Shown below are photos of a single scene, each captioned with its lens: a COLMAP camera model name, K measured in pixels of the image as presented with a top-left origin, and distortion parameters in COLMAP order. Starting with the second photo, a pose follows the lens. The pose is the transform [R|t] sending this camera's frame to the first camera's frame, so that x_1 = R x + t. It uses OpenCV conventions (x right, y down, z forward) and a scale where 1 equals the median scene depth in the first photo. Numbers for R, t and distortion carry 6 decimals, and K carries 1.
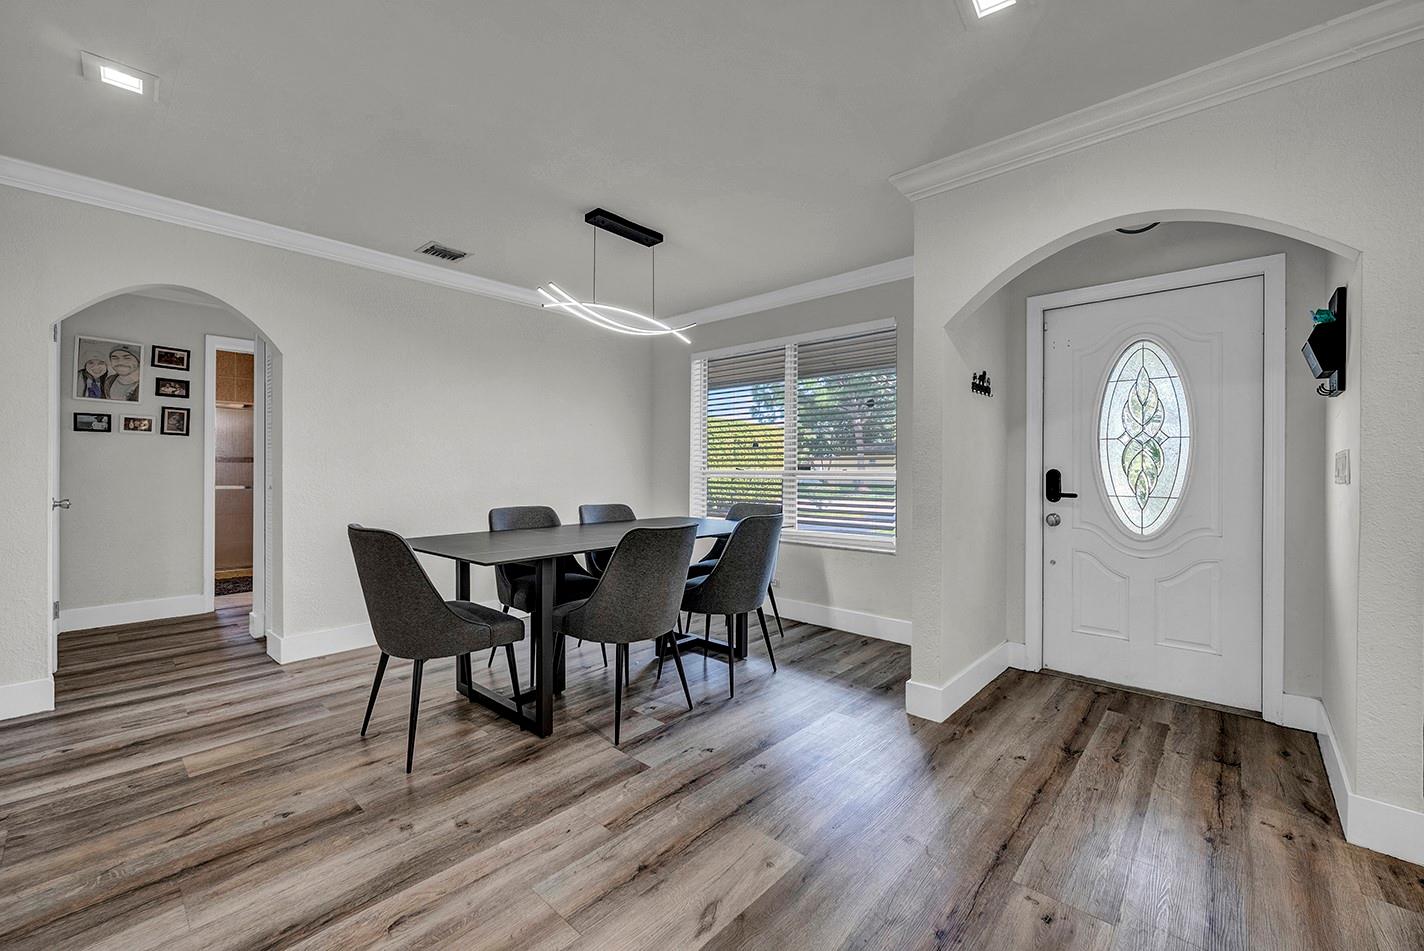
lens RADIAL K [[587.1, 0, 703.8], [0, 587.1, 467.9], [0, 0, 1]] dist [0.000483, 0.000125]
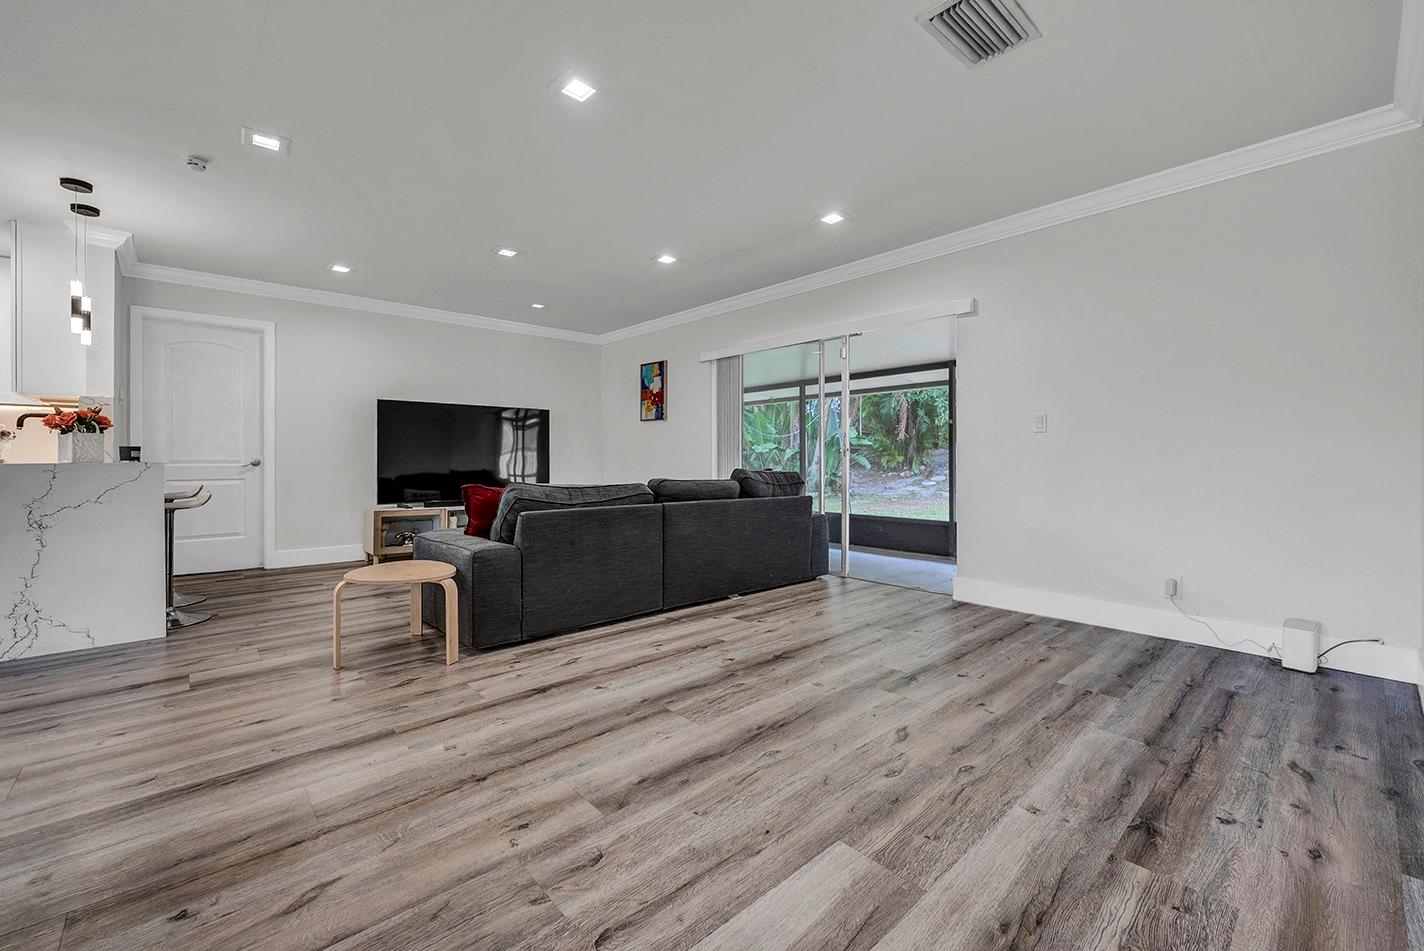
lens RADIAL K [[587.1, 0, 703.8], [0, 587.1, 467.9], [0, 0, 1]] dist [0.000483, 0.000125]
pose [[-0.996512, 0.000735, 0.083446, -0.600342], [0.001442, 0.999964, 0.008416, 0.038199], [-0.083437, 0.008507, -0.996477, 0.712782]]
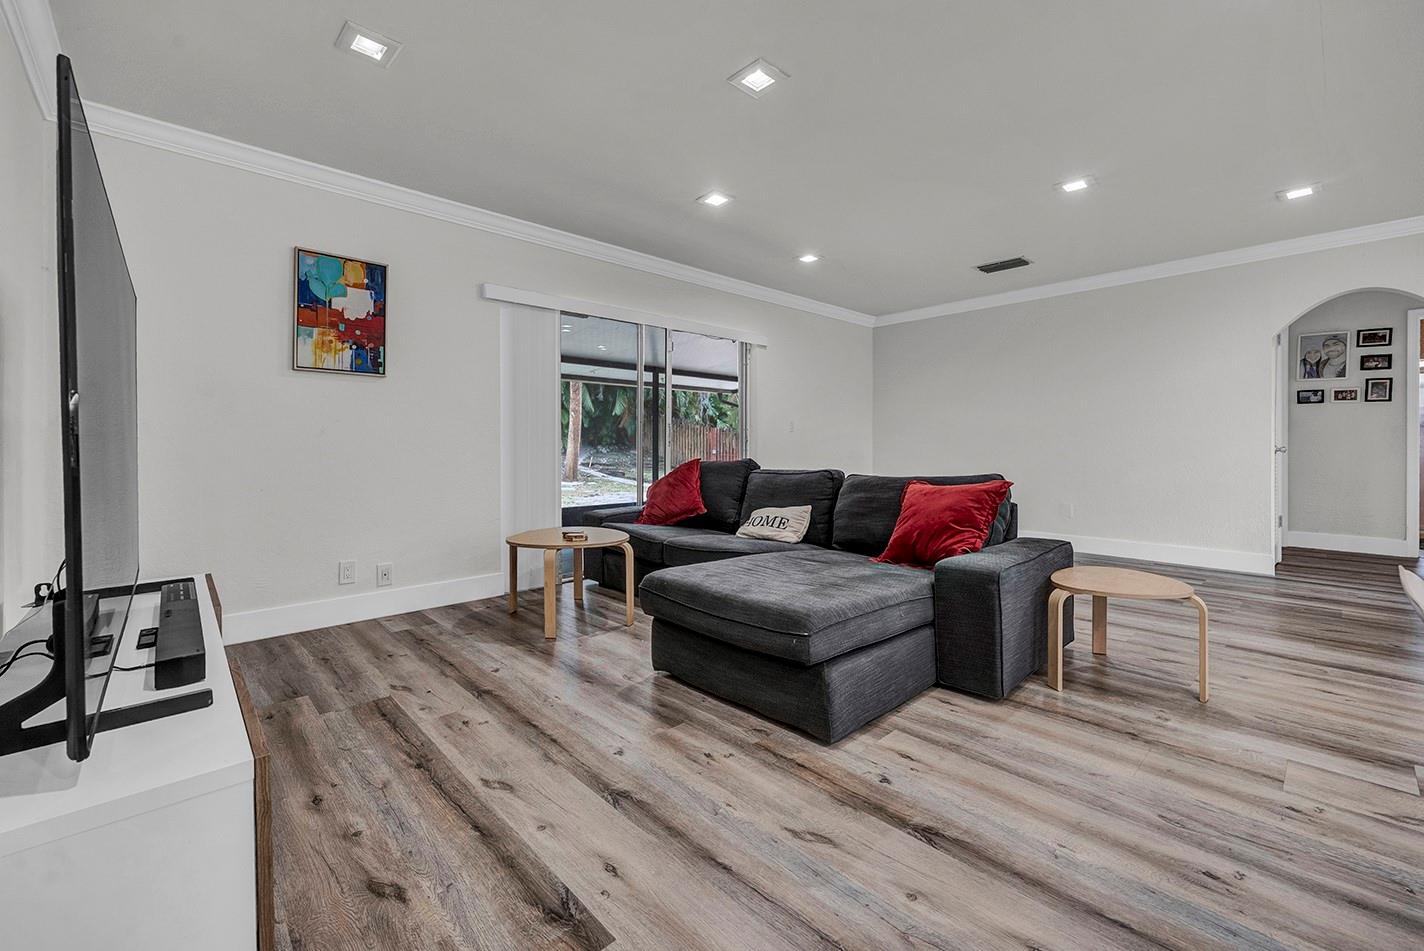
lens RADIAL K [[583.5, 0, 713.5], [0, 583.5, 453.0], [0, 0, 1]] dist [0.000479, -0.000025]
pose [[-0.067650, 0.009347, -0.997665, 0.388975], [0.008090, 0.999928, 0.008819, 0.028769], [0.997676, -0.007475, -0.067720, -0.276954]]
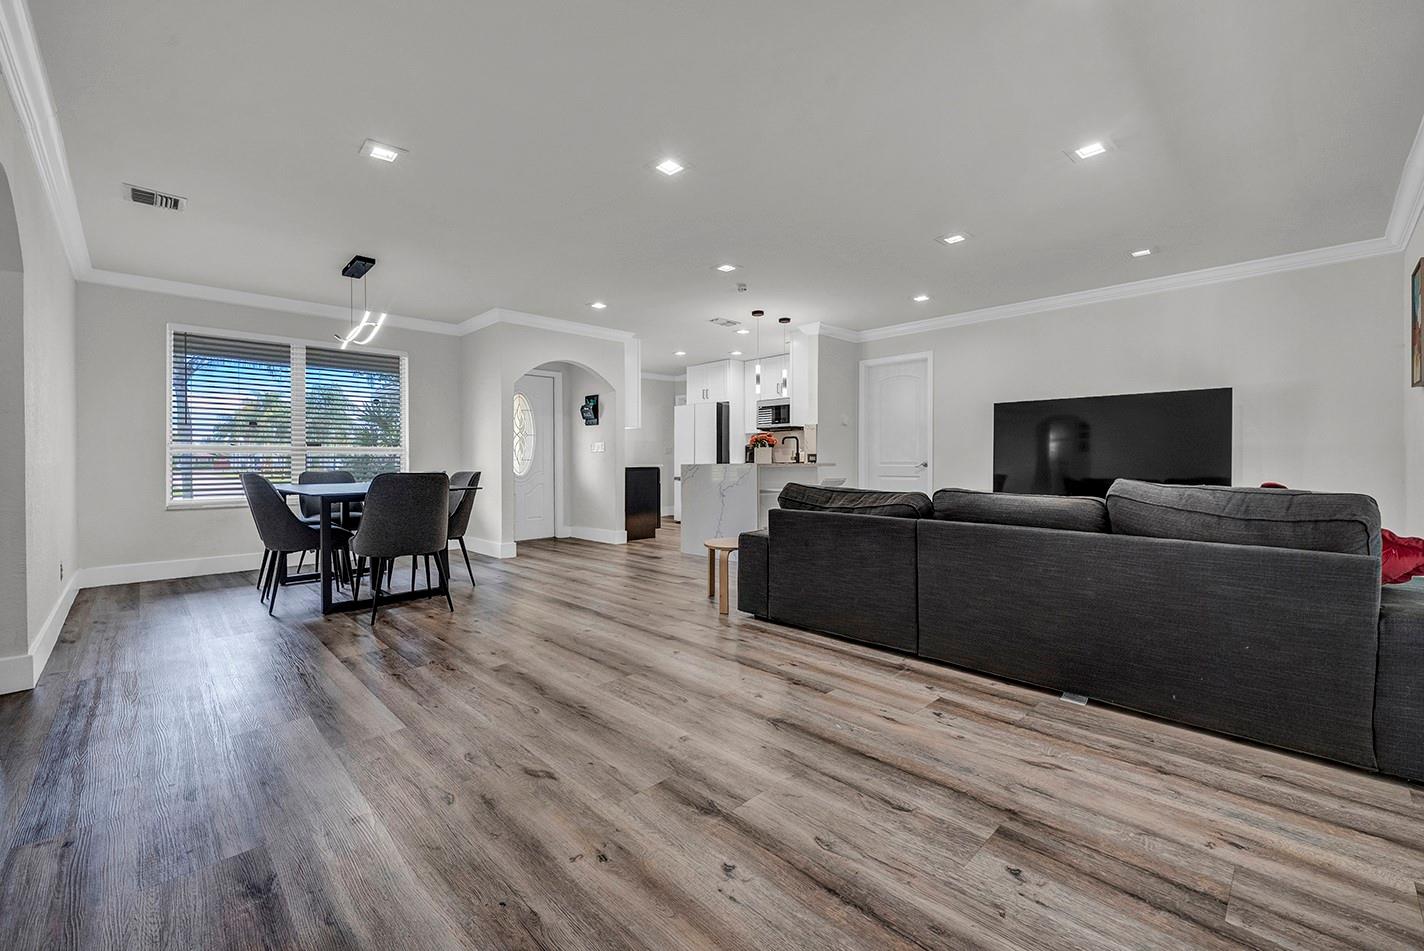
lens RADIAL K [[587.1, 0, 703.8], [0, 587.1, 467.9], [0, 0, 1]] dist [0.000483, 0.000125]
pose [[0.043600, -0.010624, 0.998993, -1.141392], [-0.006436, 0.999920, 0.010915, 0.033244], [-0.999028, -0.006905, 0.043528, 0.084177]]
